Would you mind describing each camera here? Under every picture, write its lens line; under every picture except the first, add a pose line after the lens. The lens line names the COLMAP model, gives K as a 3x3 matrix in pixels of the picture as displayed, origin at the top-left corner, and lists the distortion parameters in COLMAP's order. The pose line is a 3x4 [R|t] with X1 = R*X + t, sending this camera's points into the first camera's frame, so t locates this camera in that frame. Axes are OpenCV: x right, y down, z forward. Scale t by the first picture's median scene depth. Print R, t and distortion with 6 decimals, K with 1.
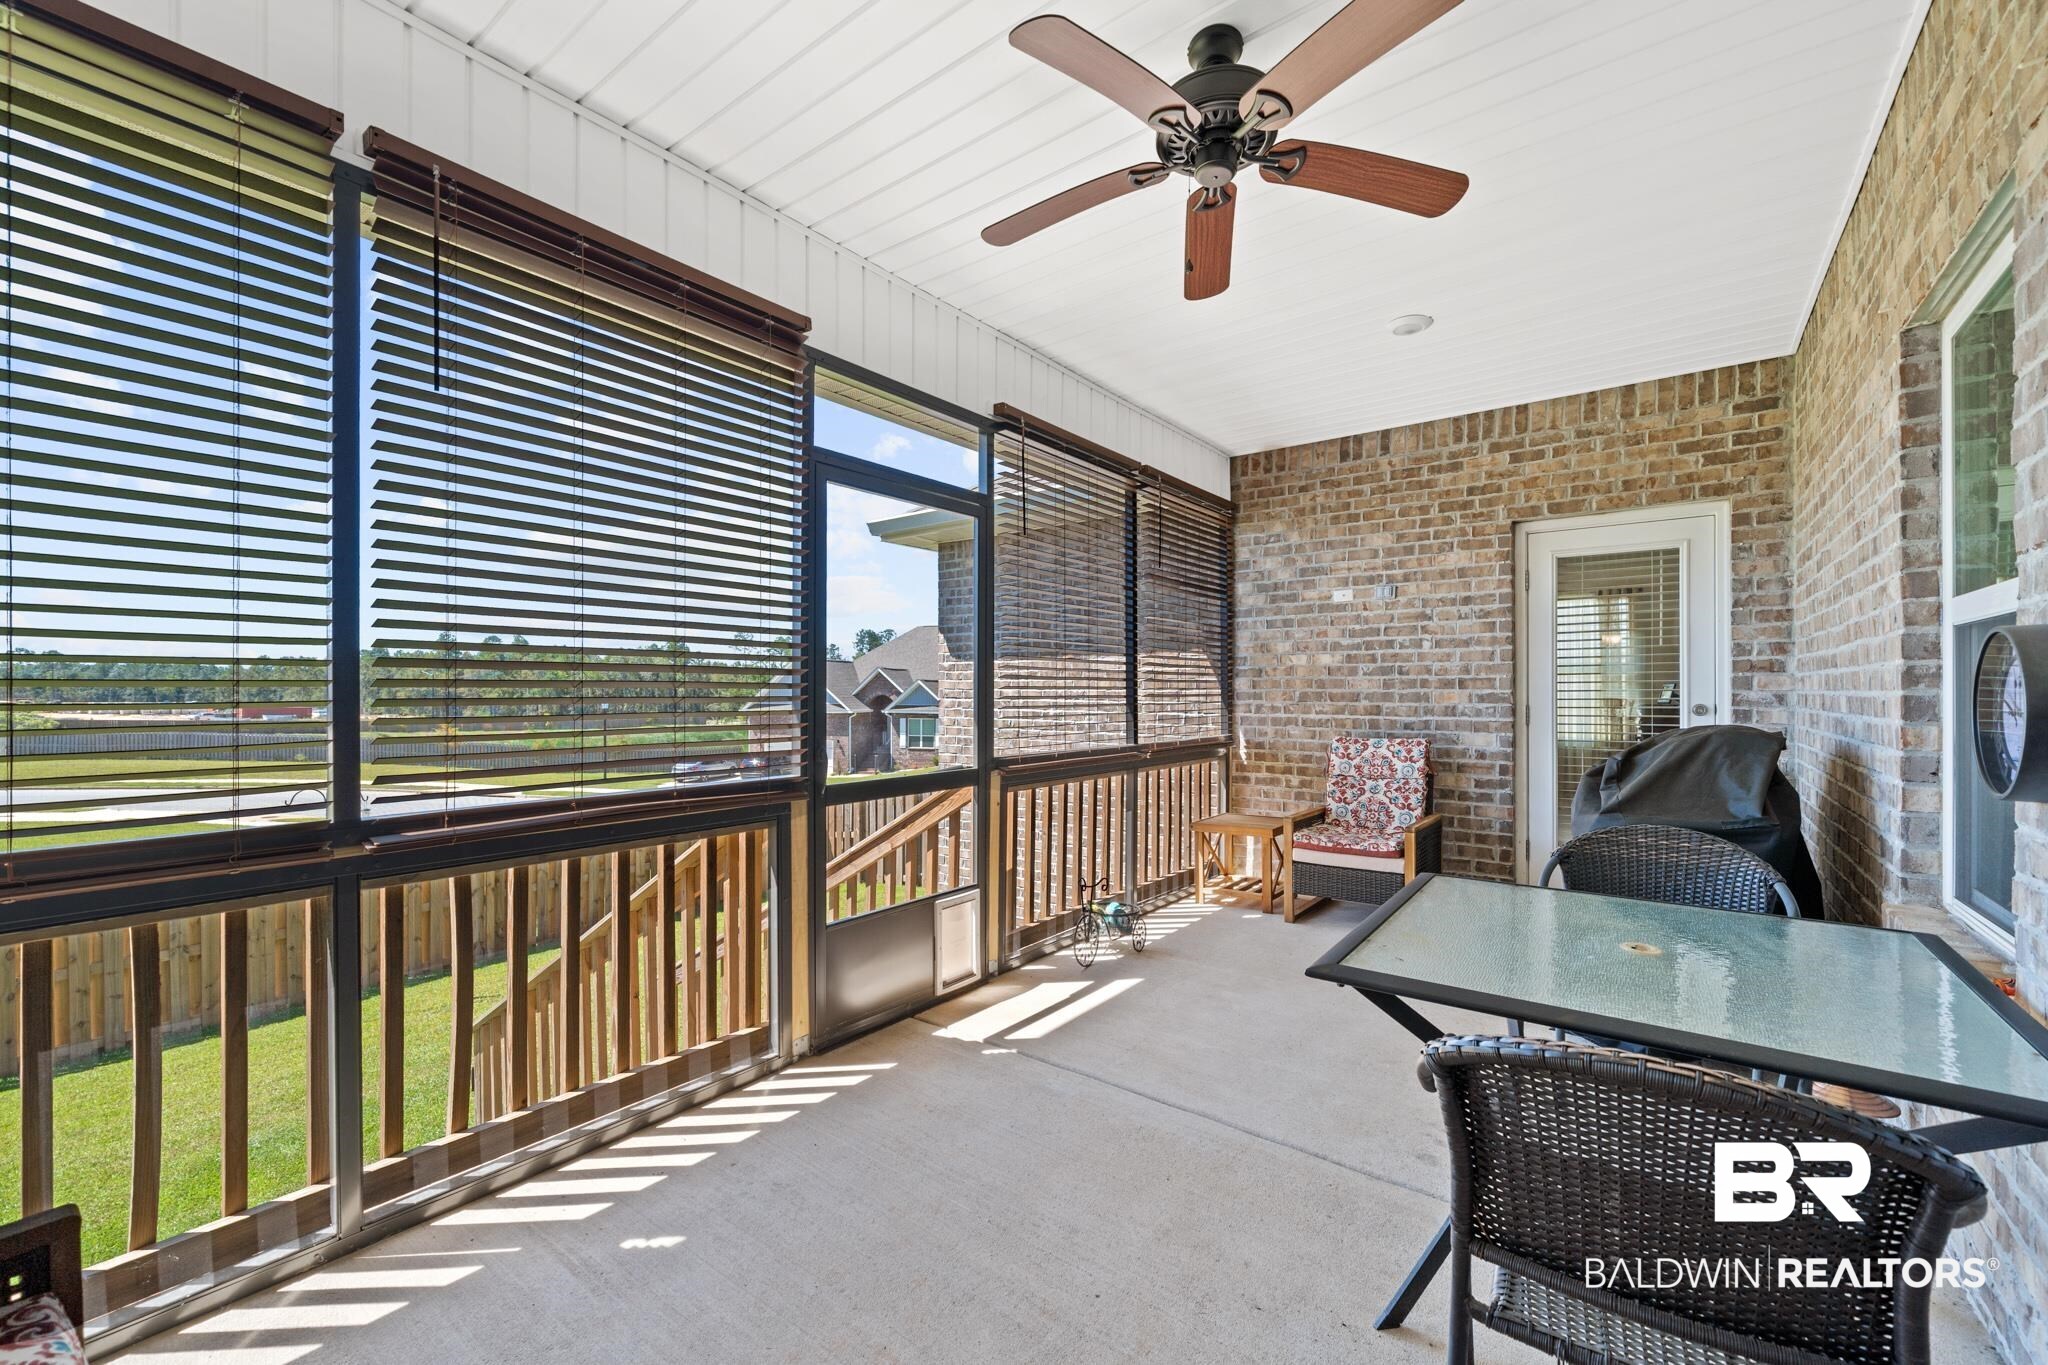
lens RADIAL K [[813.3, 0, 1022.6], [0, 813.3, 691.8], [0, 0, 1]] dist [-0.001457, 0.000174]
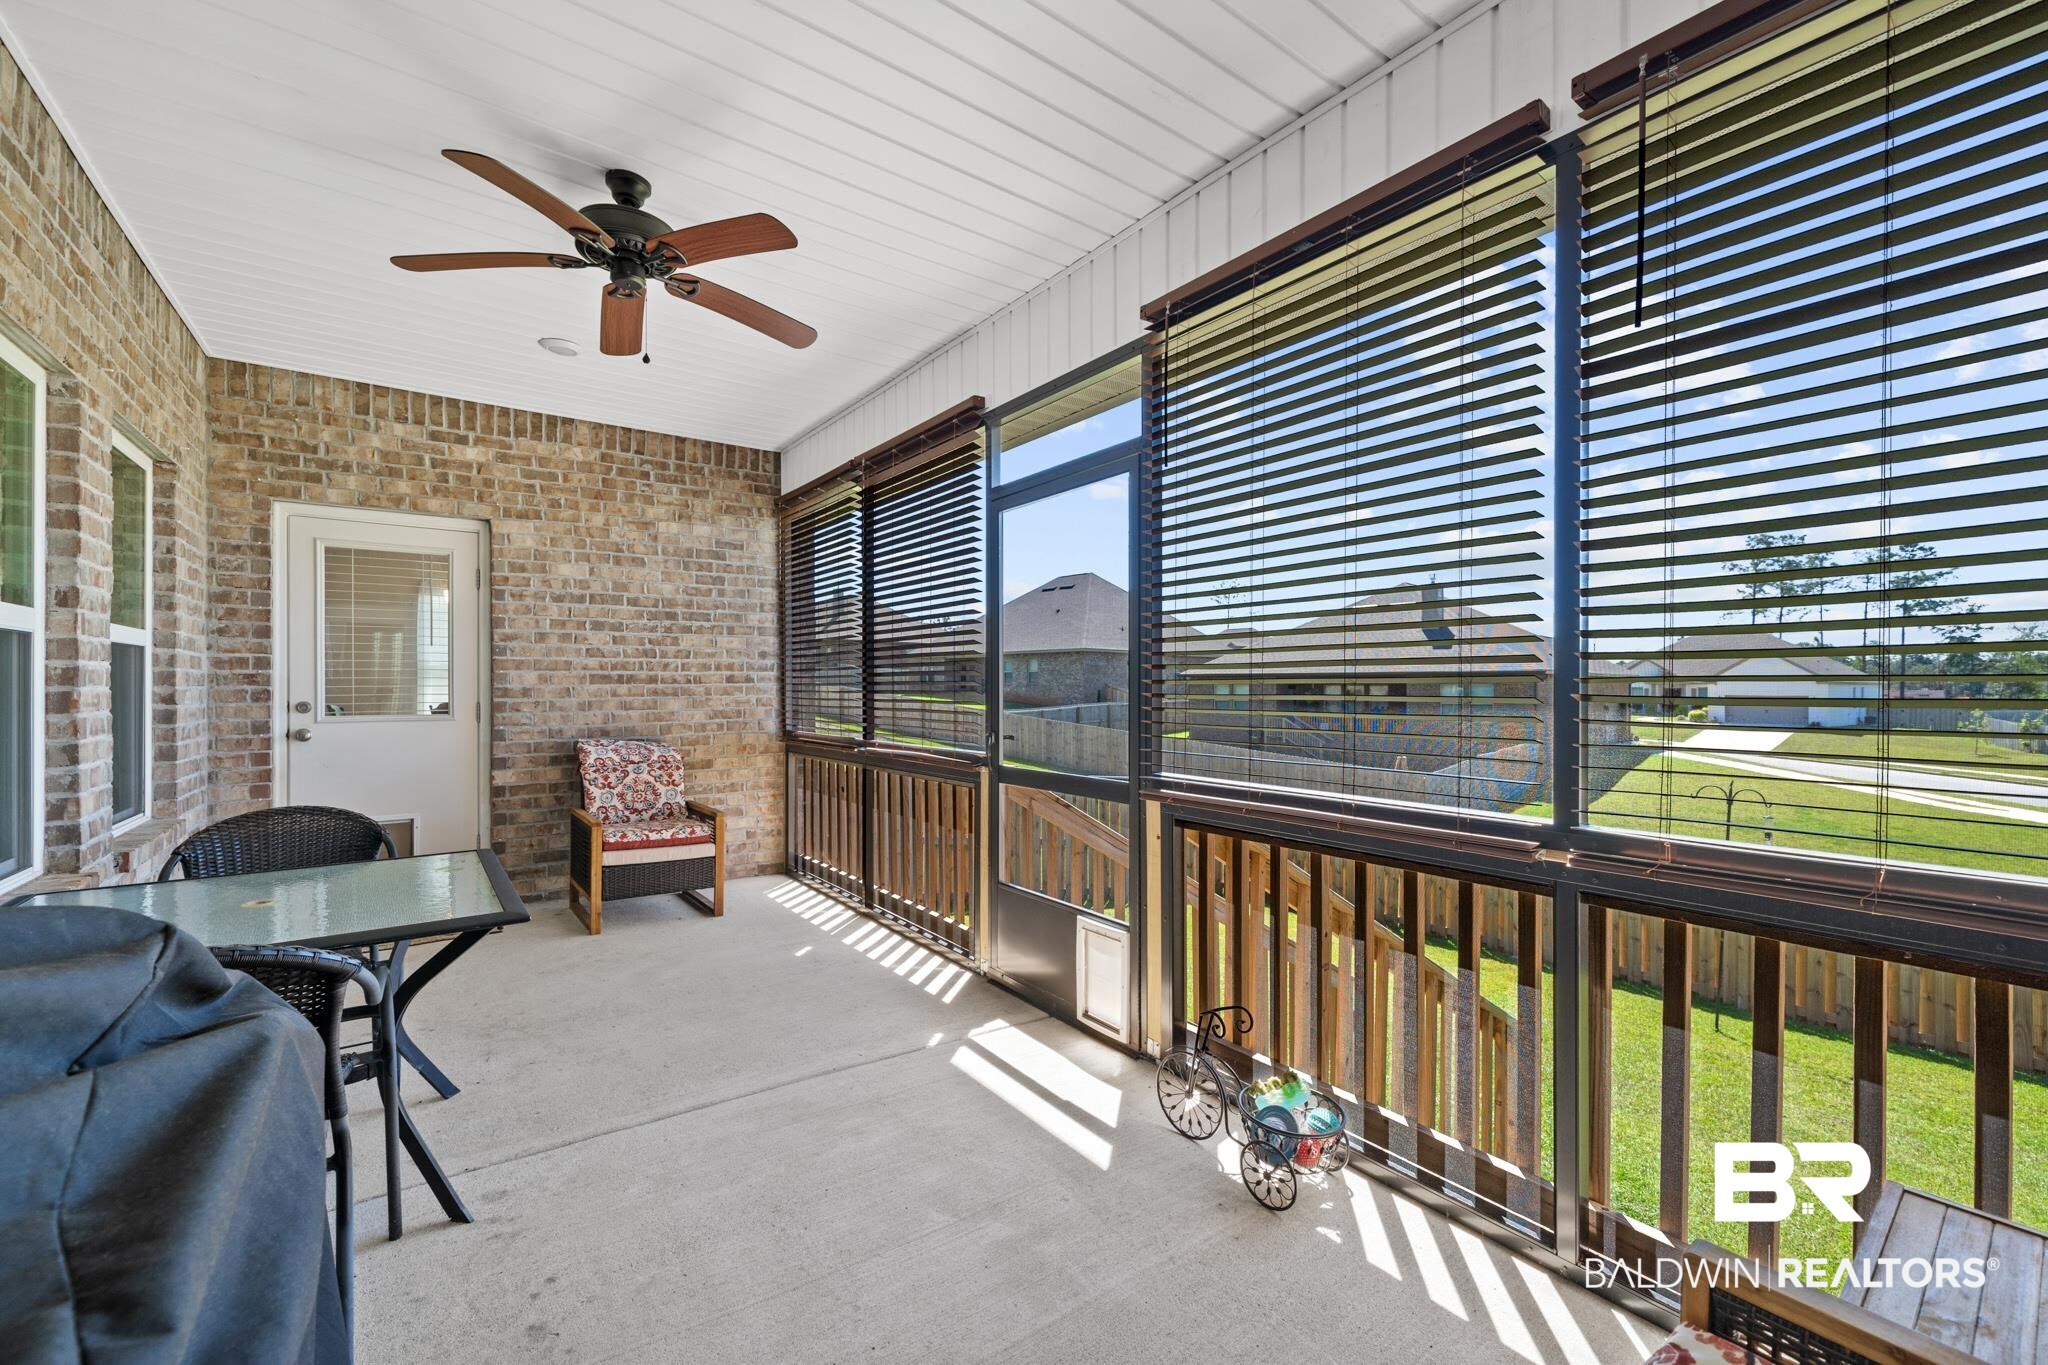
lens RADIAL K [[813.3, 0, 1022.6], [0, 813.3, 691.8], [0, 0, 1]] dist [-0.001457, 0.000174]
pose [[-0.260728, 0.005693, -0.965395, 1.035440], [-0.001036, 0.999980, 0.006177, -0.001719], [0.965412, 0.002610, -0.260717, 1.532948]]
